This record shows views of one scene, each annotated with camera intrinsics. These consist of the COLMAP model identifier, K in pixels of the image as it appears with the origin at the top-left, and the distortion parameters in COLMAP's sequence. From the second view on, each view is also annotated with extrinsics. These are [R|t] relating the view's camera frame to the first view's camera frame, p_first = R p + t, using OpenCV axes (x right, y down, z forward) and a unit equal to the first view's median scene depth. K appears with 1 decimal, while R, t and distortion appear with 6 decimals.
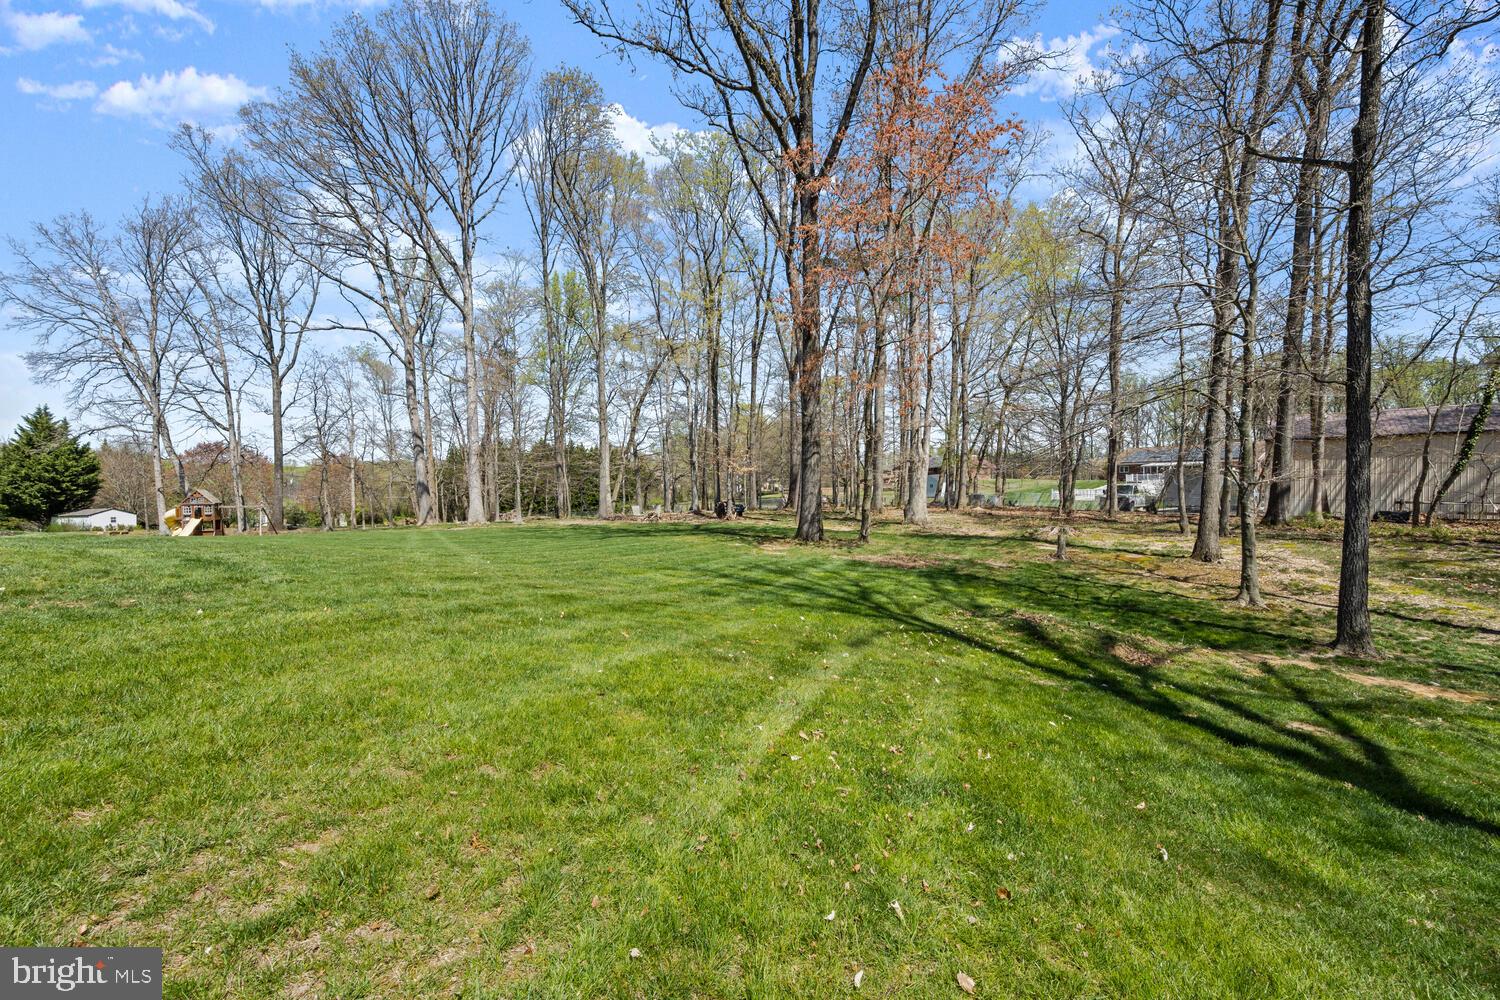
lens RADIAL K [[608.8, 0, 755.0], [0, 608.8, 502.6], [0, 0, 1]] dist [-0.000901, -0.000235]
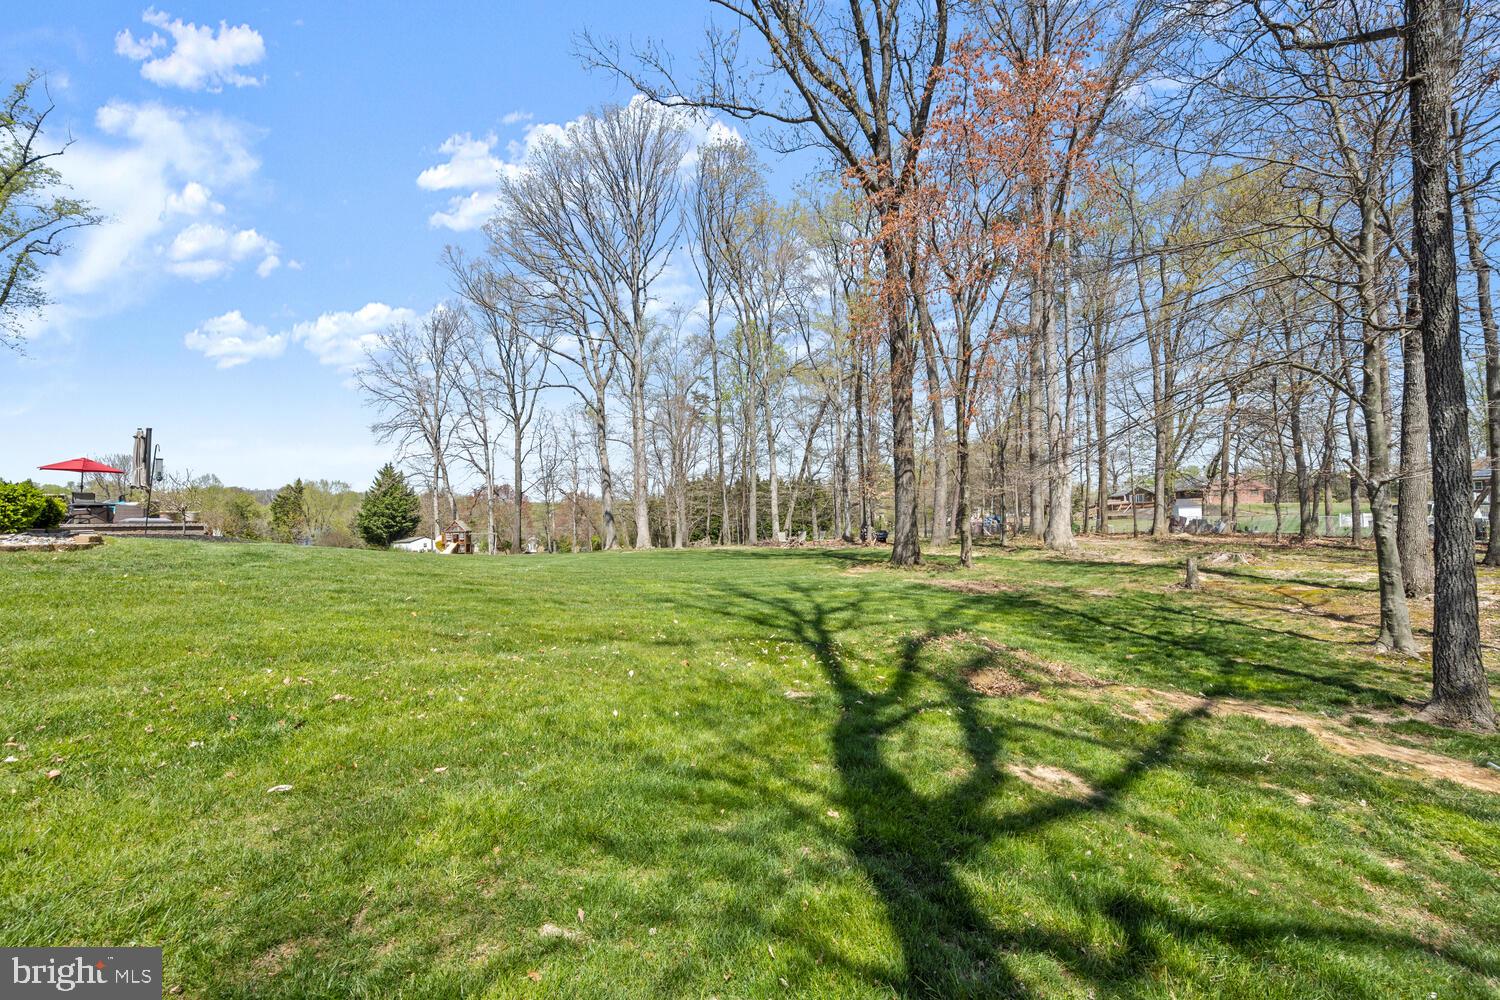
lens RADIAL K [[608.8, 0, 755.0], [0, 608.8, 502.6], [0, 0, 1]] dist [-0.000901, -0.000235]
pose [[0.934122, -0.019805, -0.356405, 0.124656], [0.000616, 0.998548, -0.053875, 0.010560], [0.356954, 0.050106, 0.932777, 0.020699]]
